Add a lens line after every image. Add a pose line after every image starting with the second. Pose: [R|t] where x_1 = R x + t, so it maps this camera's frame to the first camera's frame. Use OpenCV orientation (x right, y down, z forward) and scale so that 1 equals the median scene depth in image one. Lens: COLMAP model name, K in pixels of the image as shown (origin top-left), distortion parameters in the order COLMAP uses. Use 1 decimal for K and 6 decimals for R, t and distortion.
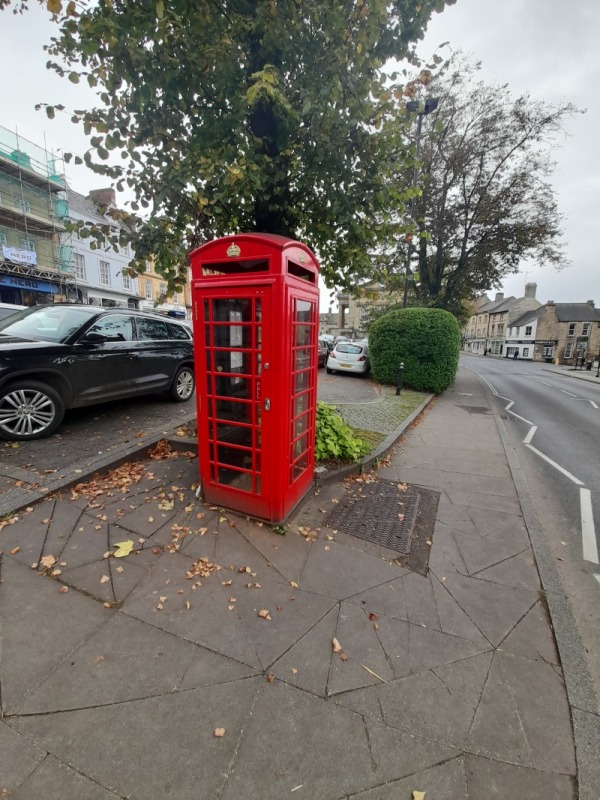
lens RADIAL K [[319.3, 0, 304.0], [0, 319.3, 398.3], [0, 0, 1]] dist [0.000661, -0.012240]
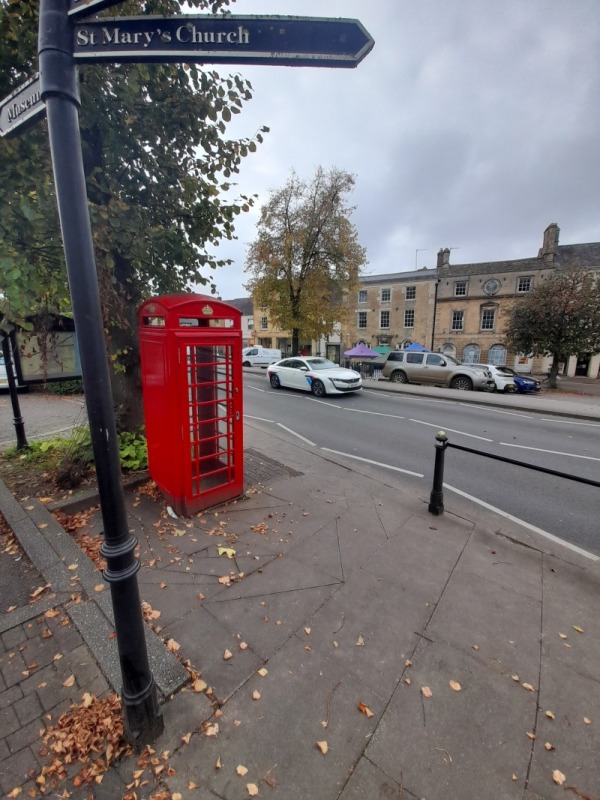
lens RADIAL K [[319.3, 0, 304.0], [0, 319.3, 398.3], [0, 0, 1]] dist [0.000661, -0.012240]
pose [[0.342548, -0.204926, 0.916878, -1.254301], [0.175163, 0.972740, 0.151970, -0.212473], [-0.923027, 0.108546, 0.369106, 0.156185]]
